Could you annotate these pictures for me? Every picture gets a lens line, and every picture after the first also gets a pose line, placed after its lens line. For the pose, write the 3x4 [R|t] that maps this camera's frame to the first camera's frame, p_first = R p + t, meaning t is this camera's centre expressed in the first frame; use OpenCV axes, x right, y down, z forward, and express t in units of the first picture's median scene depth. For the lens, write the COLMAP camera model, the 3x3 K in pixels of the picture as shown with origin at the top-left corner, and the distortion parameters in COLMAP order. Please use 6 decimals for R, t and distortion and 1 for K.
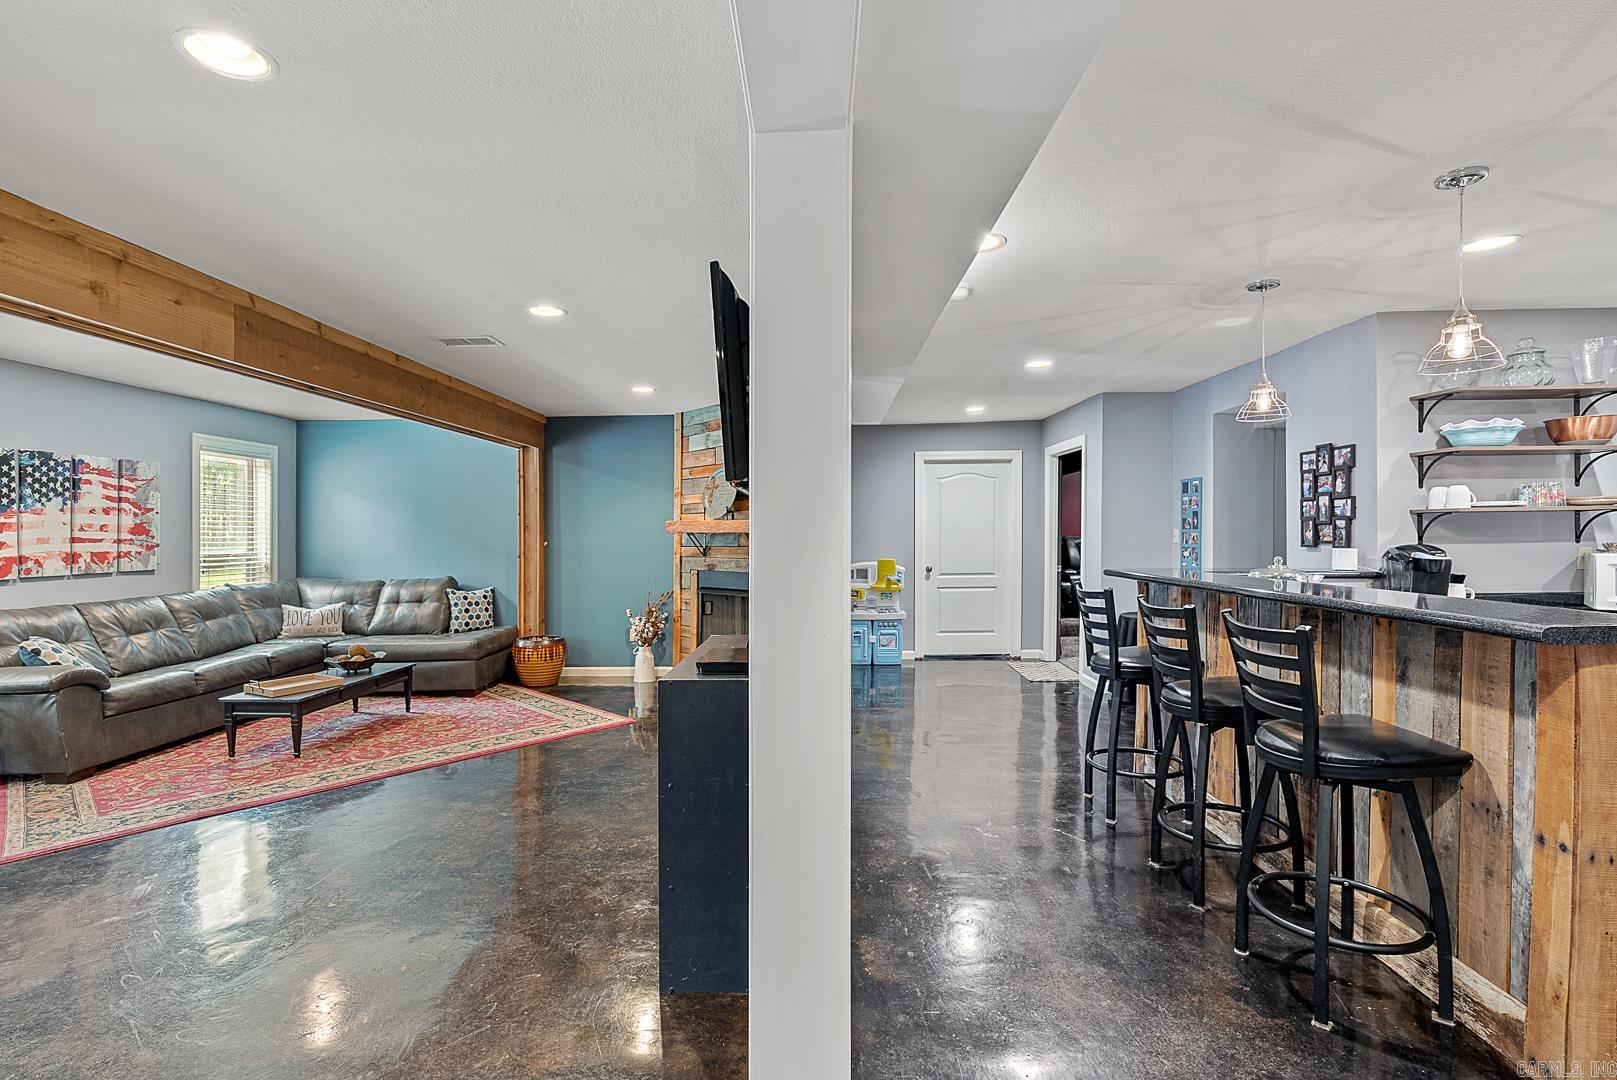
lens RADIAL K [[761.5, 0, 808.5], [0, 761.5, 540.0], [0, 0, 1]] dist [-0.035819, 0.000589]
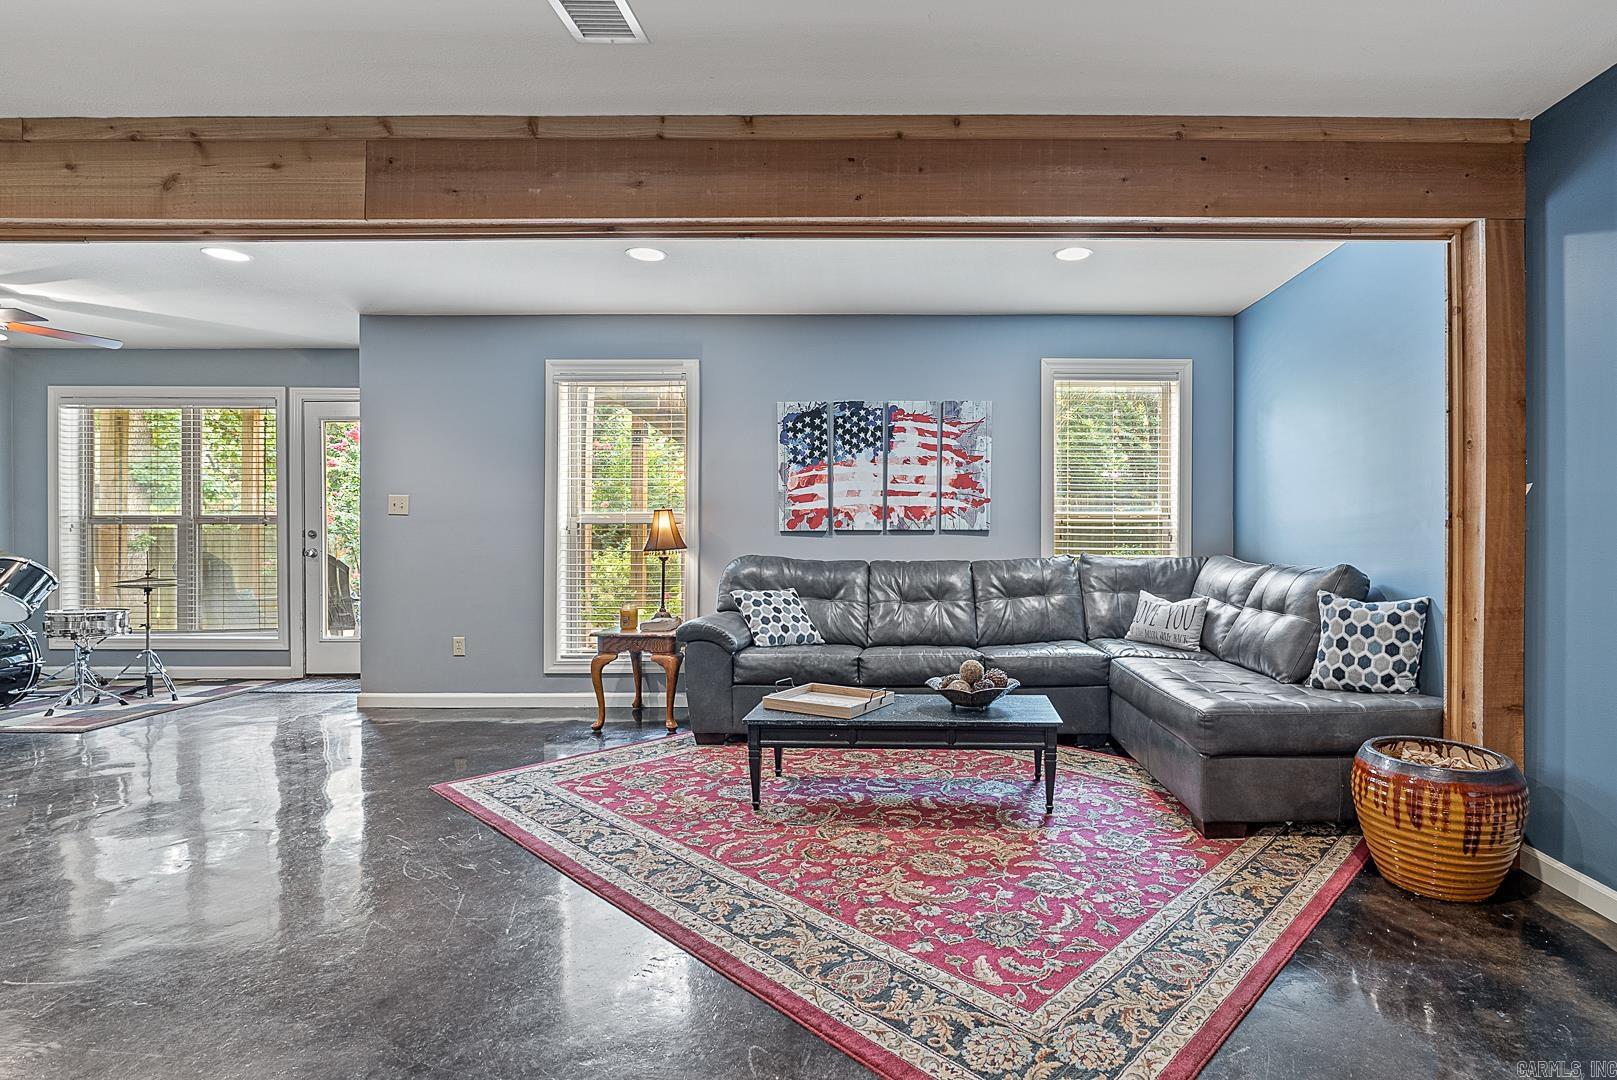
lens RADIAL K [[802.2, 0, 924.5], [0, 802.2, 521.3], [0, 0, 1]] dist [-0.002736, 0.001066]
pose [[0.017881, 0.003265, -0.999835, 0.019503], [-0.013048, 0.999910, 0.003032, 0.032740], [0.999755, 0.012992, 0.017922, 1.040964]]
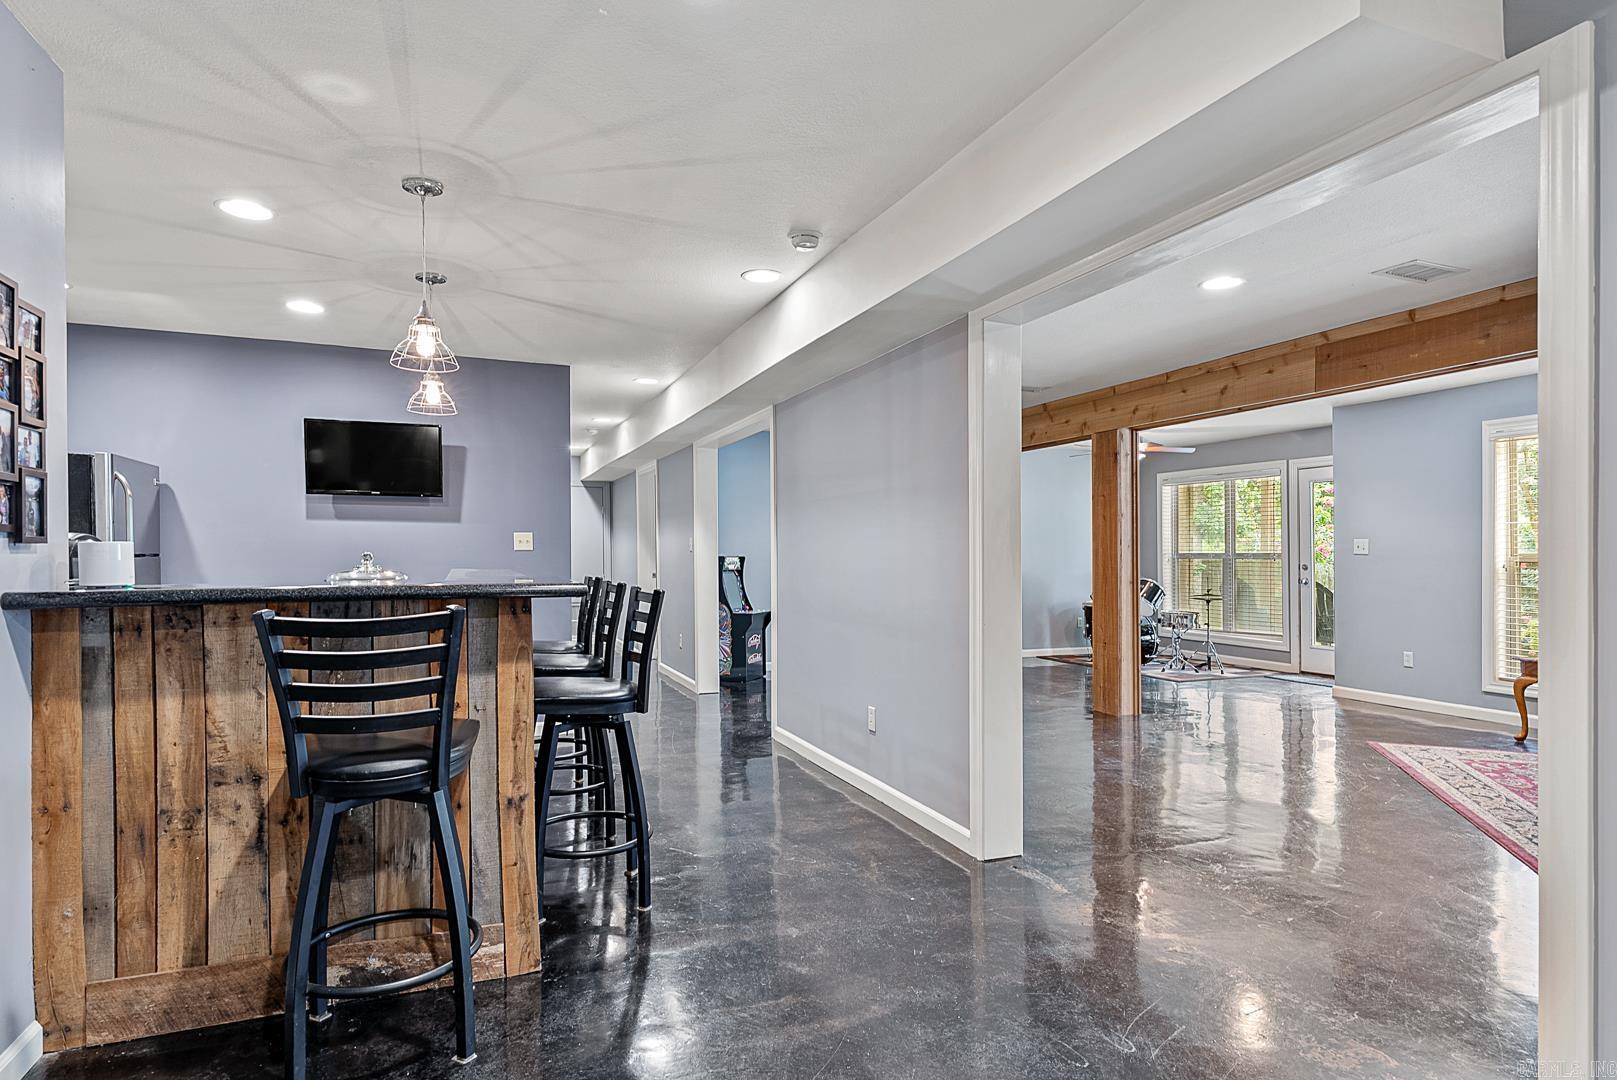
lens RADIAL K [[865.6, 0, 803.3], [0, 865.6, 553.6], [0, 0, 1]] dist [0.001606, 0.000613]
pose [[-0.924013, 0.008413, -0.382268, 0.418959], [0.002801, 0.999880, 0.015235, 0.009310], [0.382350, 0.013006, -0.923926, 1.383906]]
